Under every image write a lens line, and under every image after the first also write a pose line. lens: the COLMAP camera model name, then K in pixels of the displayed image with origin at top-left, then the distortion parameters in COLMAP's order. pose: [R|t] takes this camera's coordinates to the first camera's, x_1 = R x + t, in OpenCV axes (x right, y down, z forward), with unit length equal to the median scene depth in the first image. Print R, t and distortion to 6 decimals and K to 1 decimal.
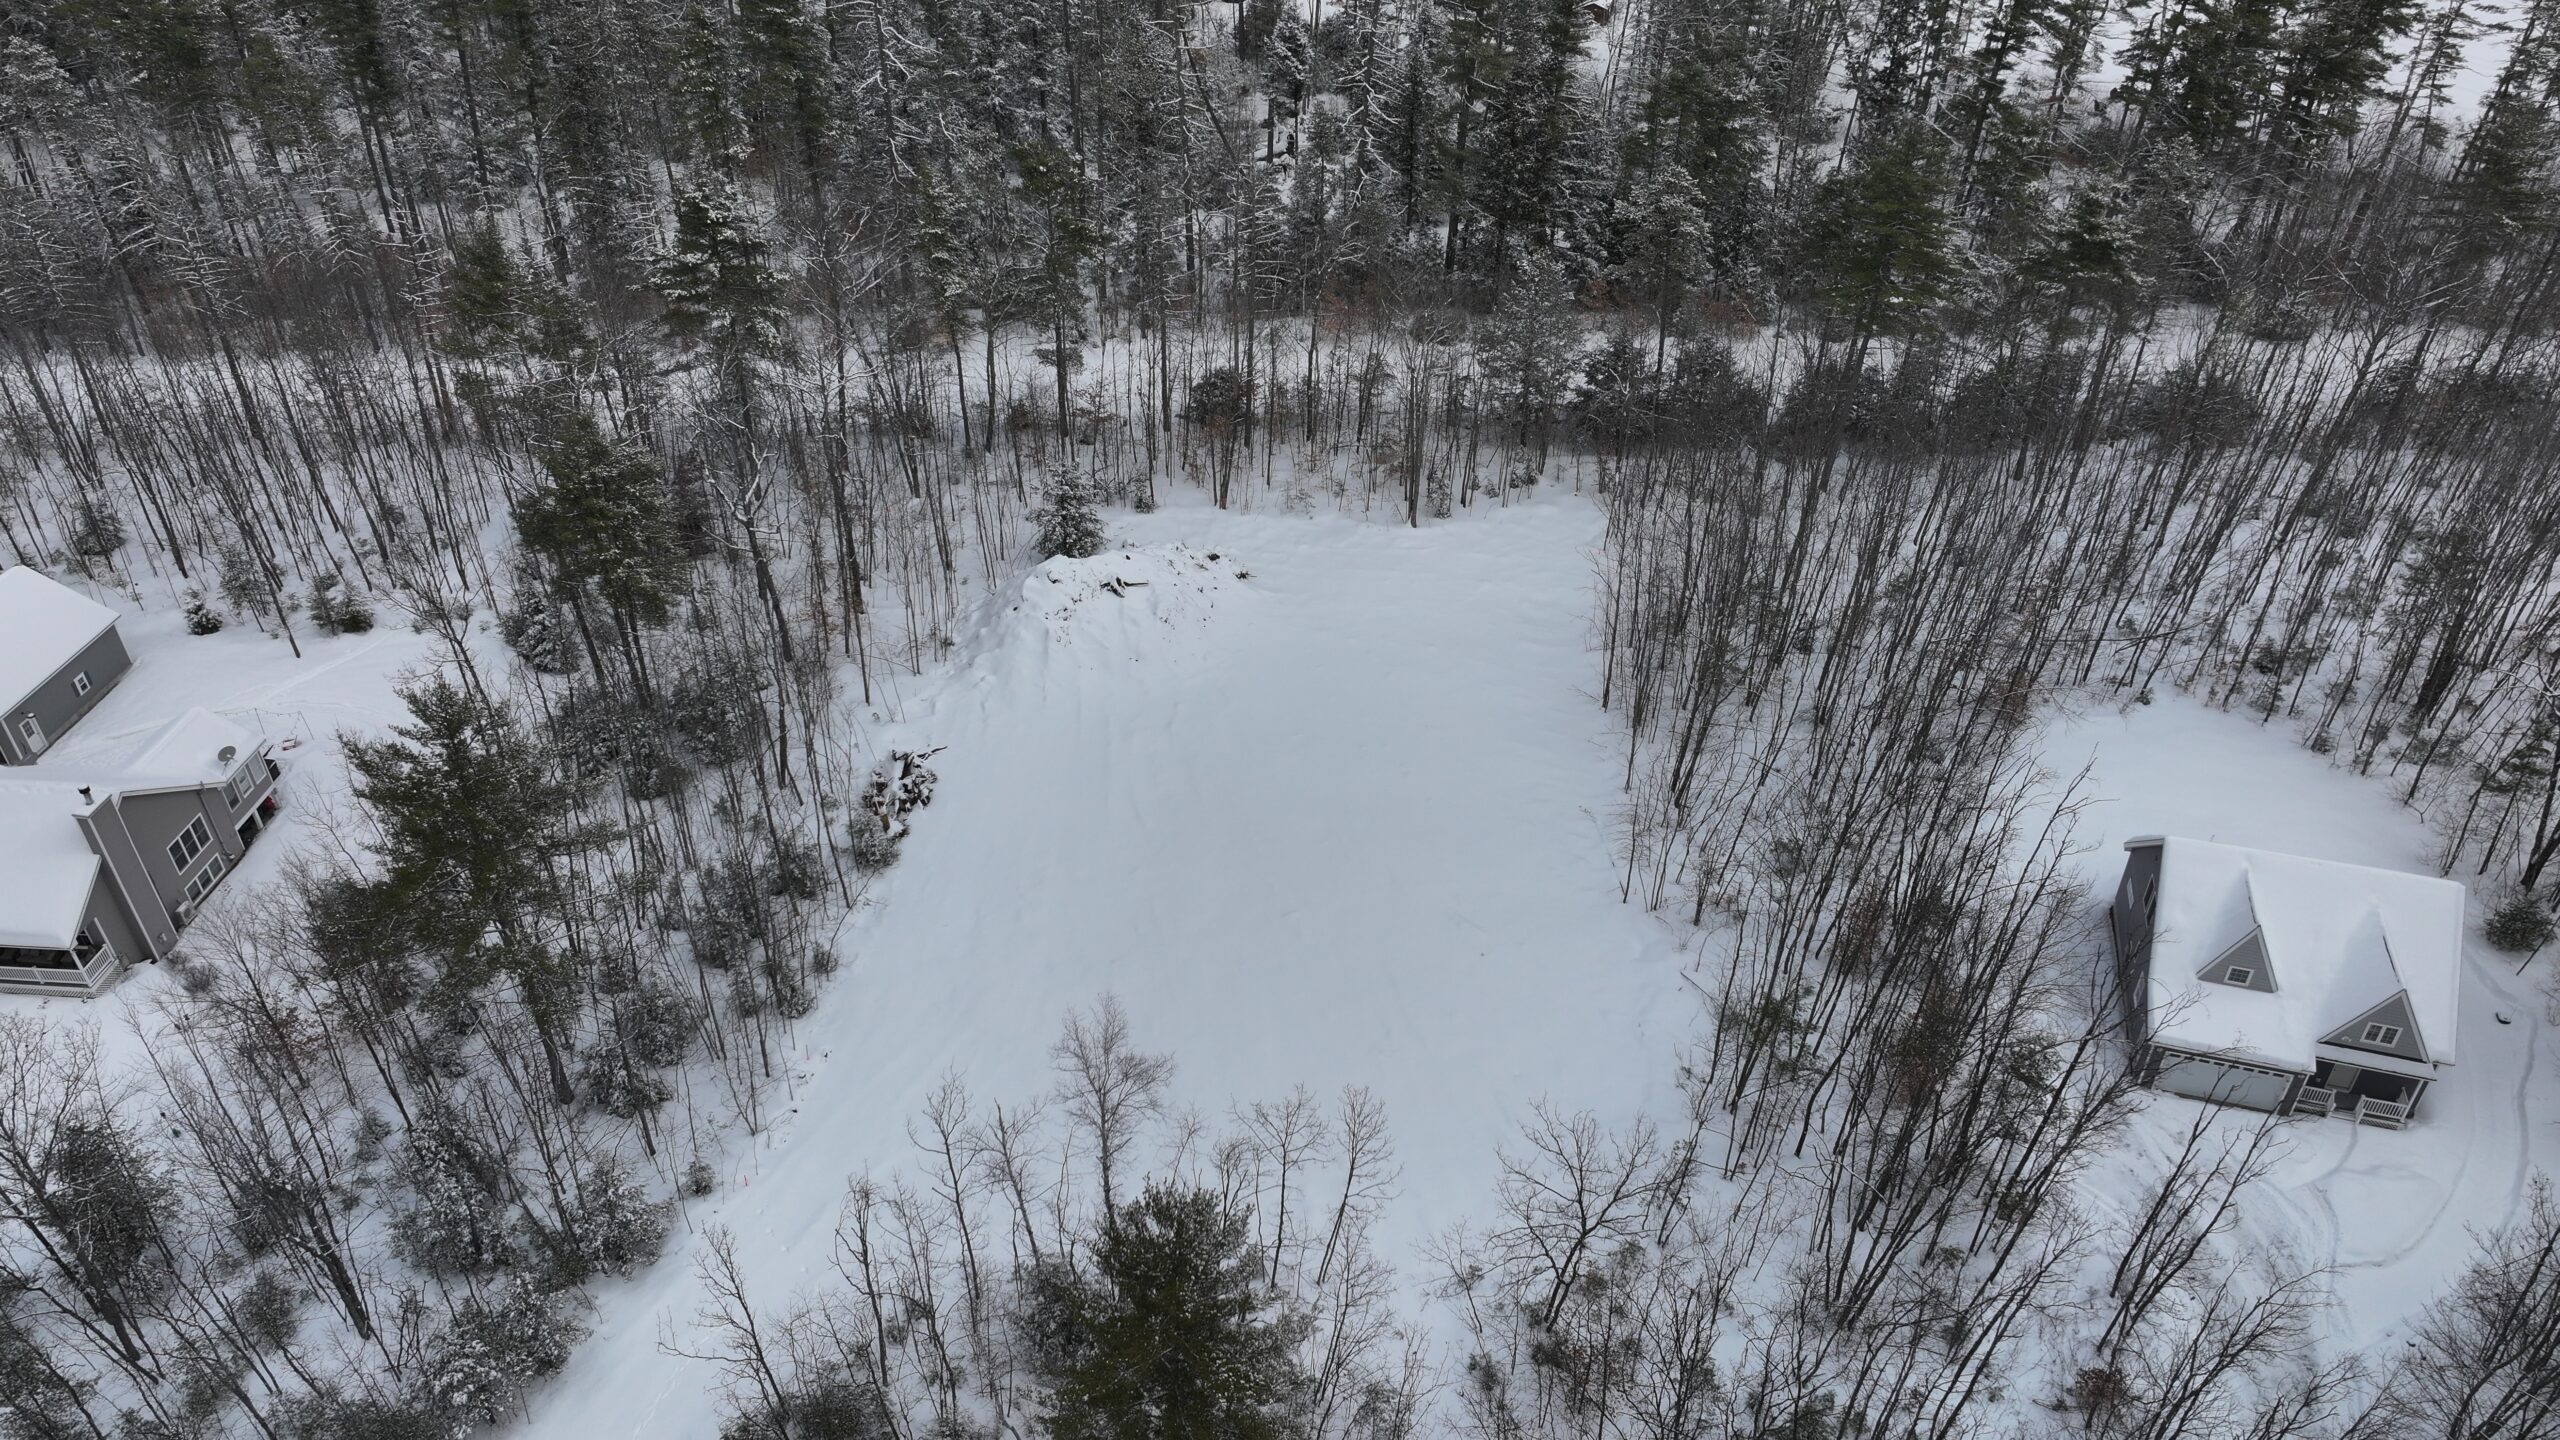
lens RADIAL K [[1786.6, 0, 1286.0], [0, 1786.6, 719.8], [0, 0, 1]] dist [-0.001052, 0.015323]
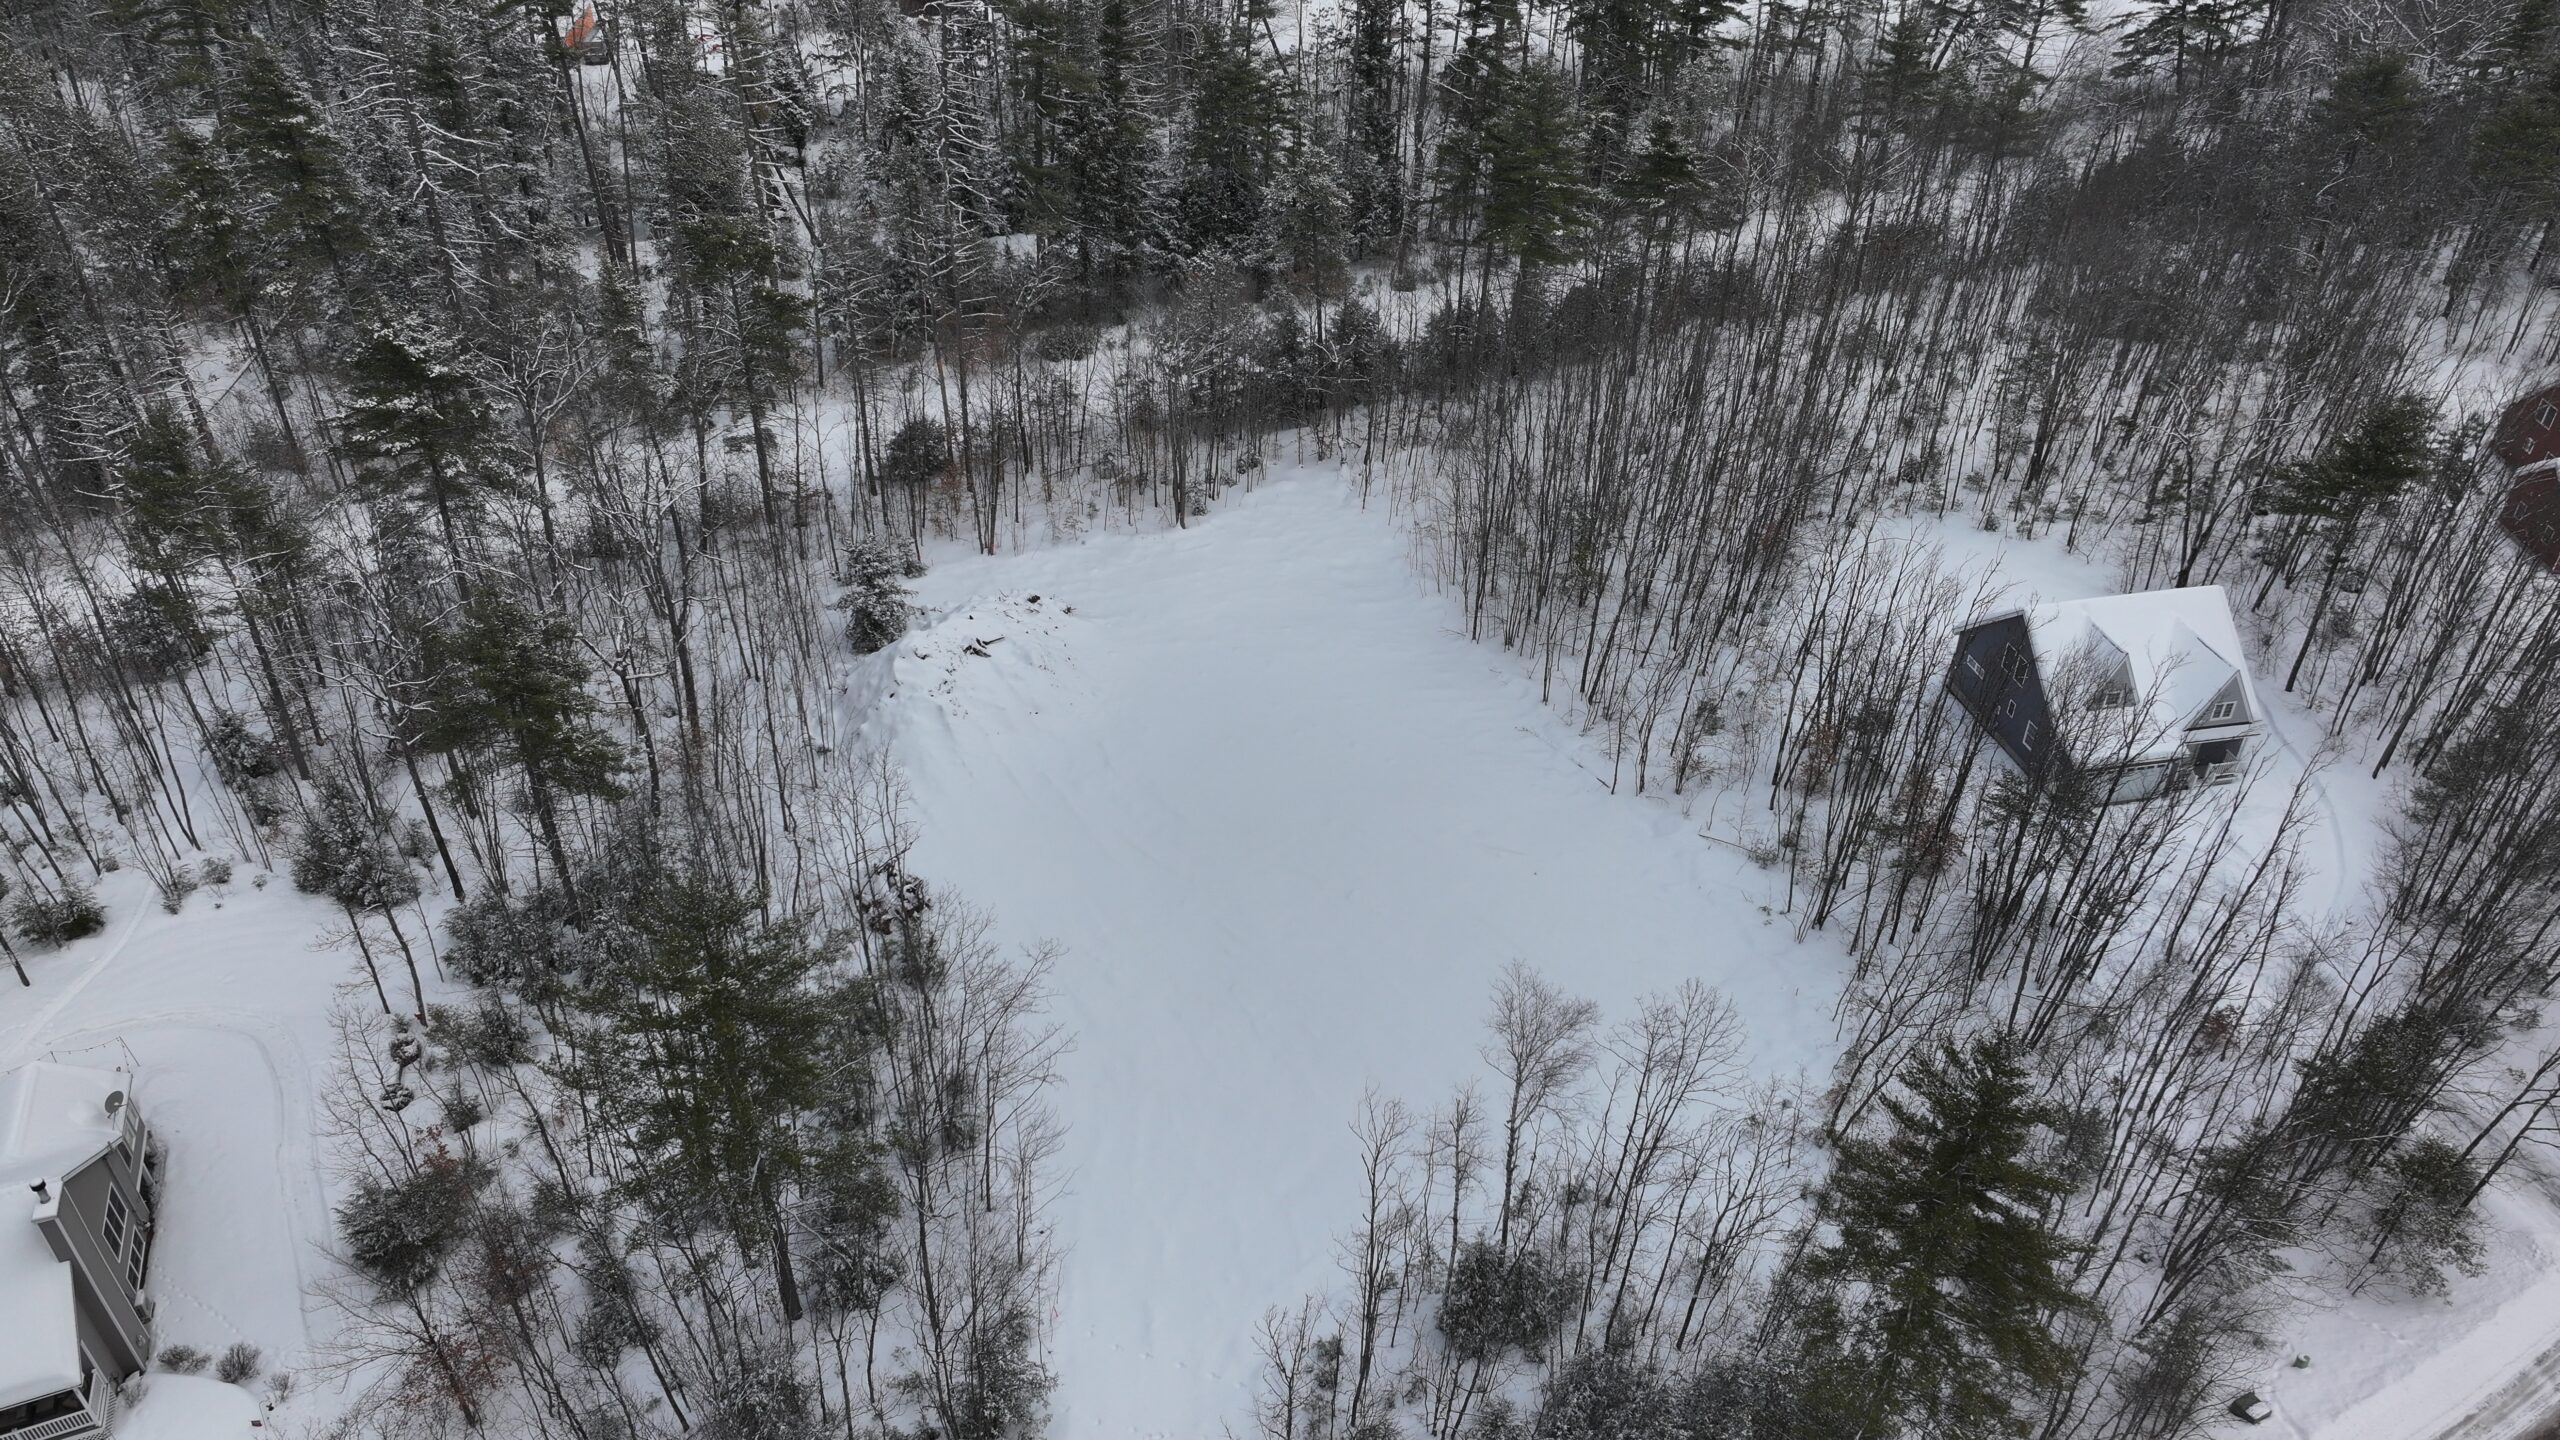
lens RADIAL K [[1786.6, 0, 1292.1], [0, 1786.6, 721.2], [0, 0, 1]] dist [-0.001052, 0.015323]
pose [[0.889189, -0.261538, 0.375420, -0.301861], [0.264232, 0.963394, 0.045314, -0.033399], [-0.373529, 0.058906, 0.925746, 0.040229]]
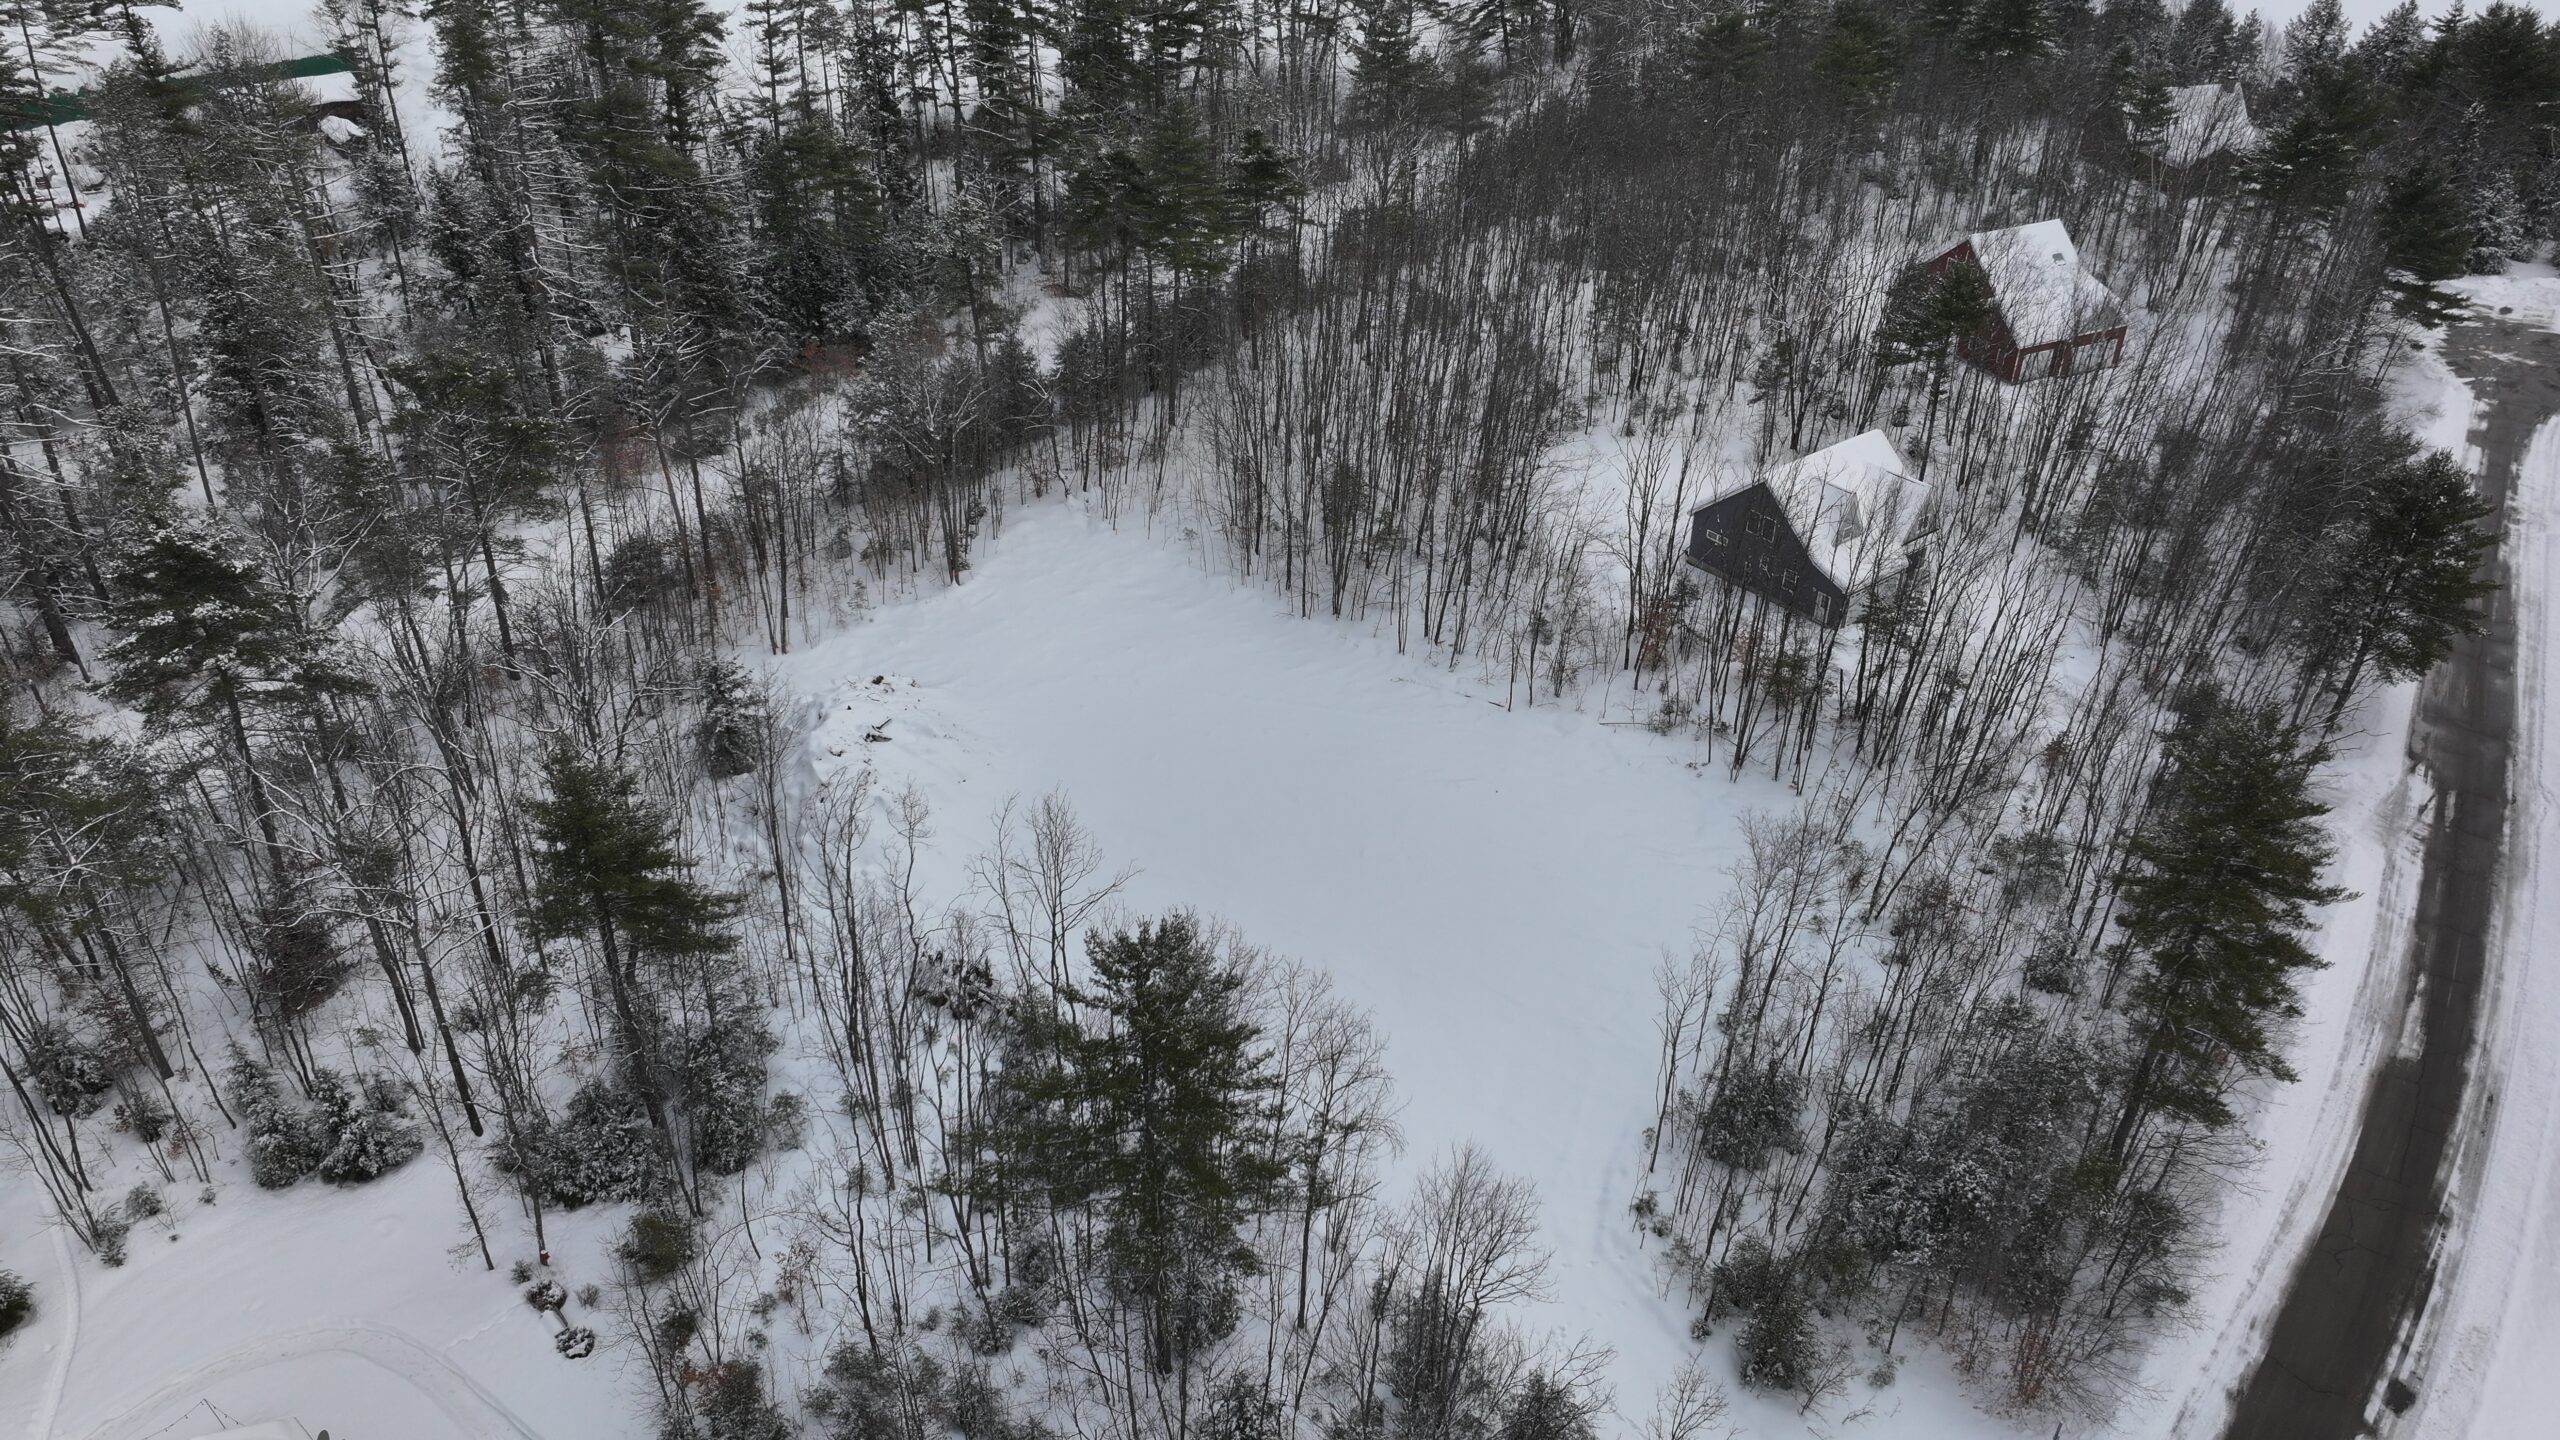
lens RADIAL K [[1786.6, 0, 1265.1], [0, 1786.6, 724.1], [0, 0, 1]] dist [-0.001052, 0.015323]
pose [[0.594669, -0.442849, 0.671009, -0.573221], [0.465045, 0.870295, 0.162235, -0.130419], [-0.655821, 0.215573, 0.723482, 0.179599]]
